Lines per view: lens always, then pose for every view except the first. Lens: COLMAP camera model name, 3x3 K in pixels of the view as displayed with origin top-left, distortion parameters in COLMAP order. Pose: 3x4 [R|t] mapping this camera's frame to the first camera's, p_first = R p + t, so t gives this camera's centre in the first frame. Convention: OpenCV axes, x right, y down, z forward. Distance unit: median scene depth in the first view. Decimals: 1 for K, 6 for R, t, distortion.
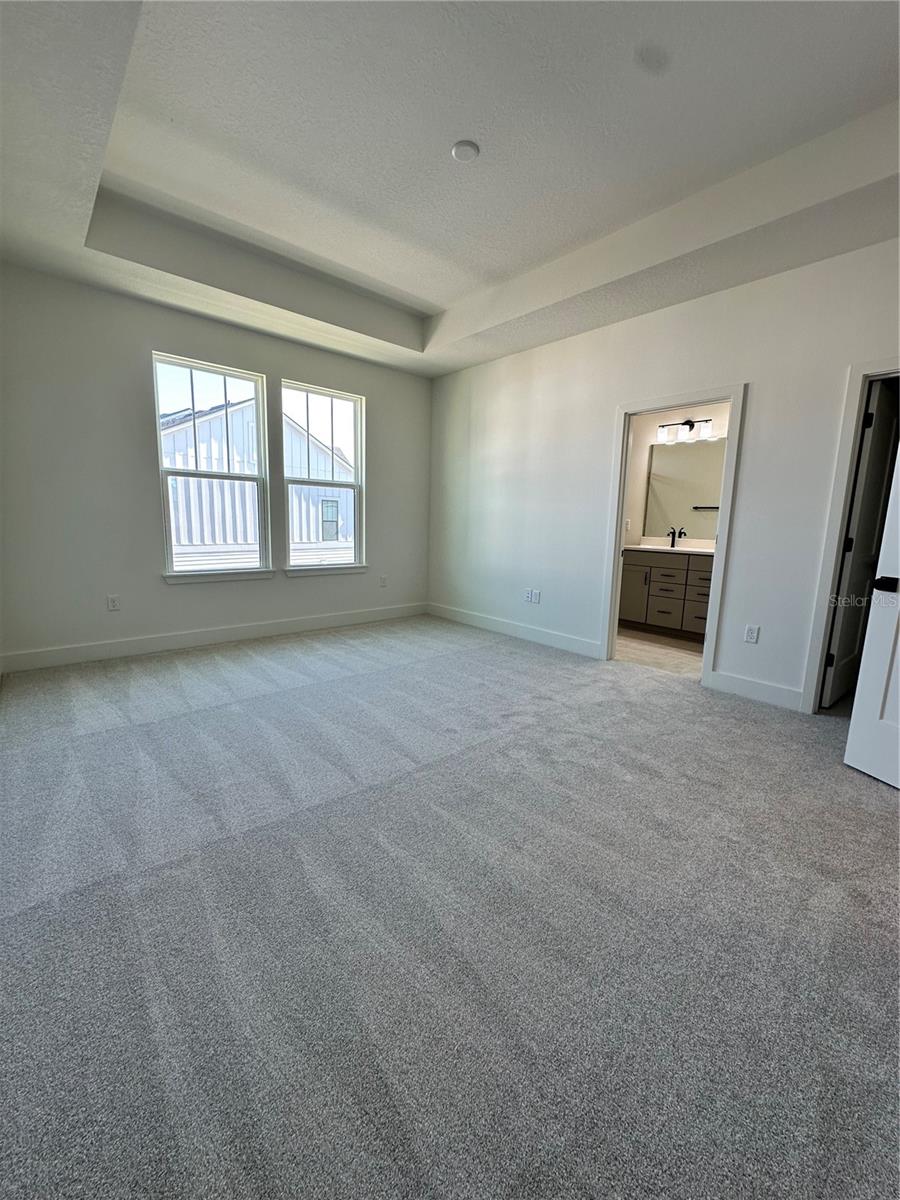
lens RADIAL K [[481.2, 0, 455.8], [0, 481.2, 593.0], [0, 0, 1]] dist [-0.000926, 0.000077]
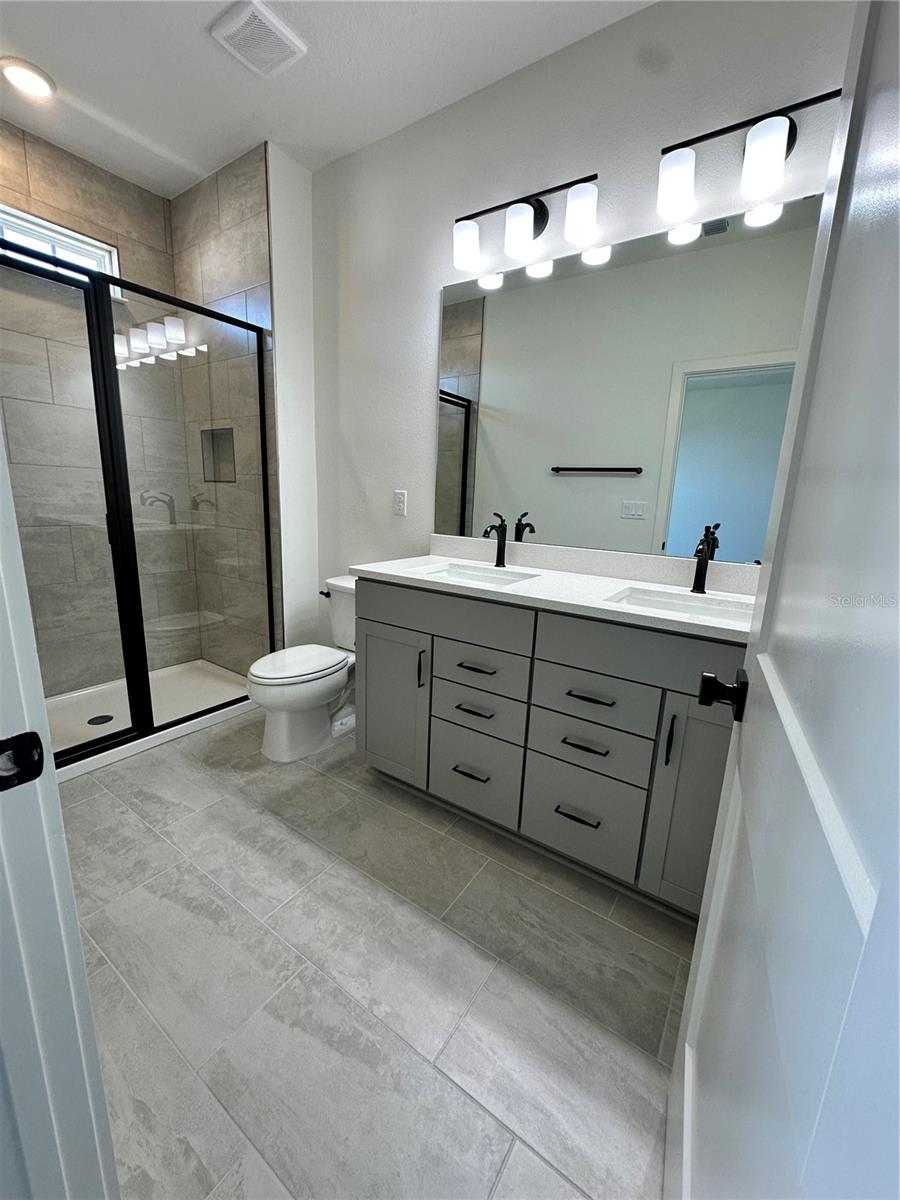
lens RADIAL K [[479.5, 0, 443.6], [0, 479.5, 596.7], [0, 0, 1]] dist [-0.005207, 0.000394]
pose [[0.974172, -0.039376, 0.222348, 0.330492], [0.028069, 0.998158, 0.053788, -0.094481], [-0.224056, -0.046158, 0.973482, 0.659386]]
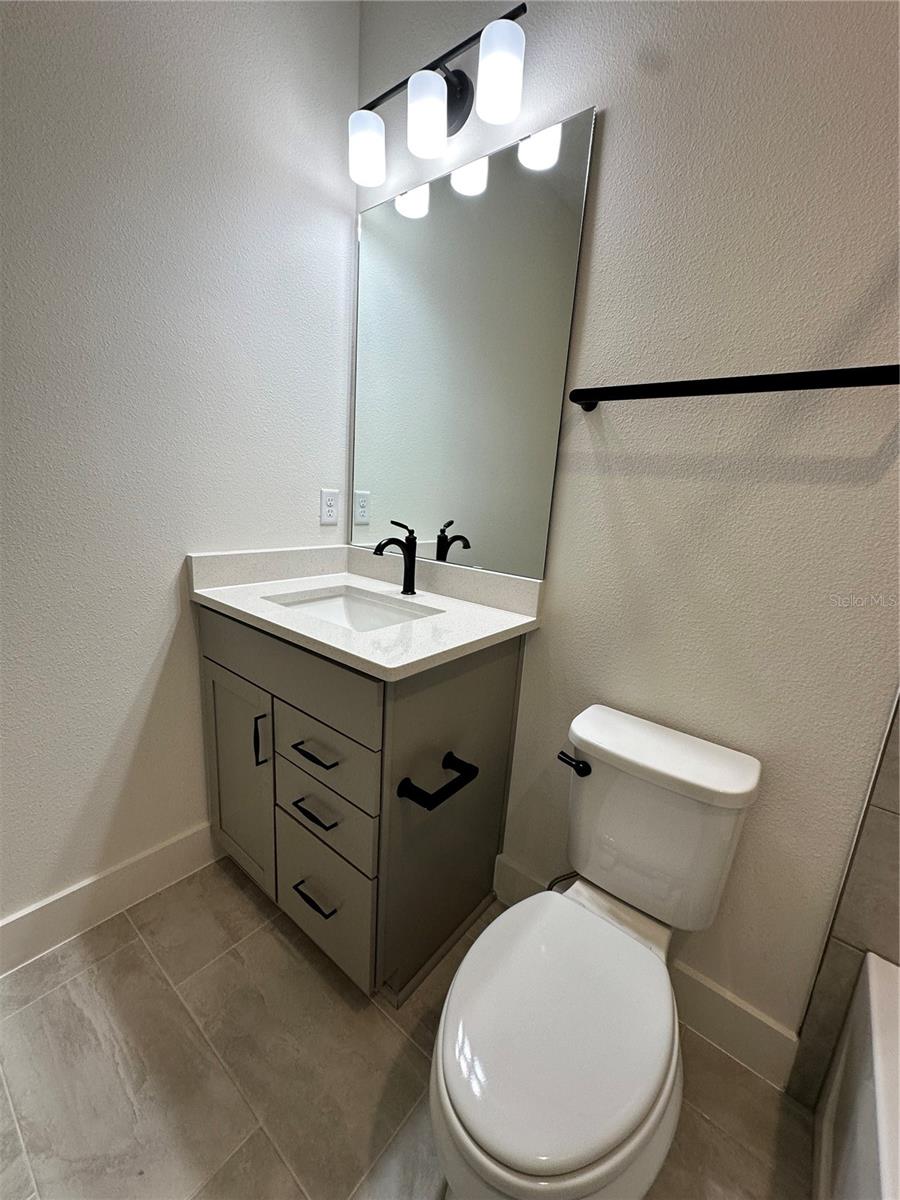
lens RADIAL K [[478.7, 0, 450.0], [0, 478.7, 600.0], [0, 0, 1]] dist [0.001506, 0.000097]
pose [[0.988760, -0.002380, 0.149490, 0.429183], [-0.006301, 0.998322, 0.057567, -0.107655], [-0.149376, -0.057862, 0.987086, 0.731416]]
